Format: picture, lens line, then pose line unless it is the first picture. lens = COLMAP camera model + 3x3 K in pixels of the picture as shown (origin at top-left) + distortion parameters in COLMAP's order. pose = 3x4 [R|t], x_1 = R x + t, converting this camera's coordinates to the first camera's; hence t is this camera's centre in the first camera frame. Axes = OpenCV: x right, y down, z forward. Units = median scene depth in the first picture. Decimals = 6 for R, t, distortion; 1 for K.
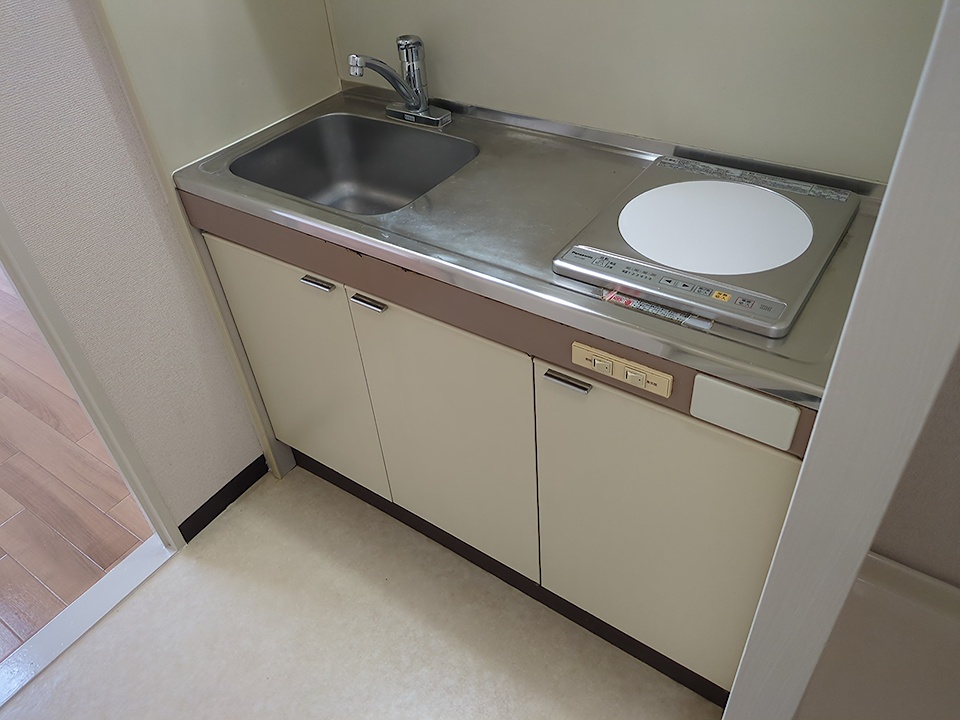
lens RADIAL K [[716.8, 0, 477.1], [0, 716.8, 353.1], [0, 0, 1]] dist [0.012031, -0.004853]
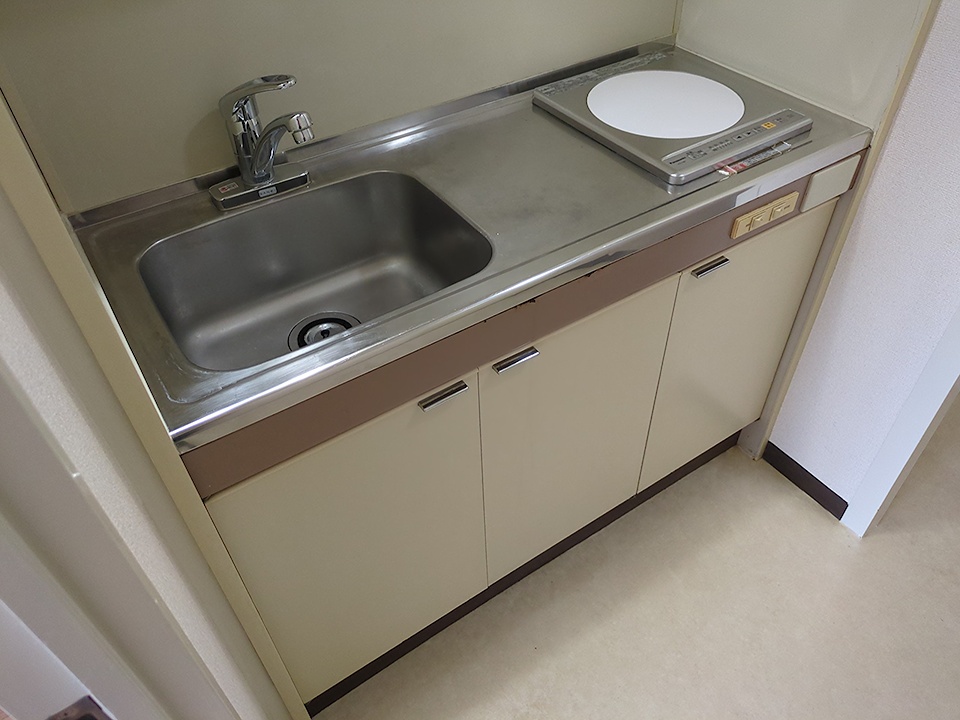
lens RADIAL K [[716.8, 0, 480.5], [0, 716.8, 365.8], [0, 0, 1]] dist [0.012031, -0.004853]
pose [[0.357464, -0.598838, 0.716667, -0.895826], [0.592452, 0.738604, 0.321660, -0.417697], [-0.721956, 0.309609, 0.618807, 0.604969]]
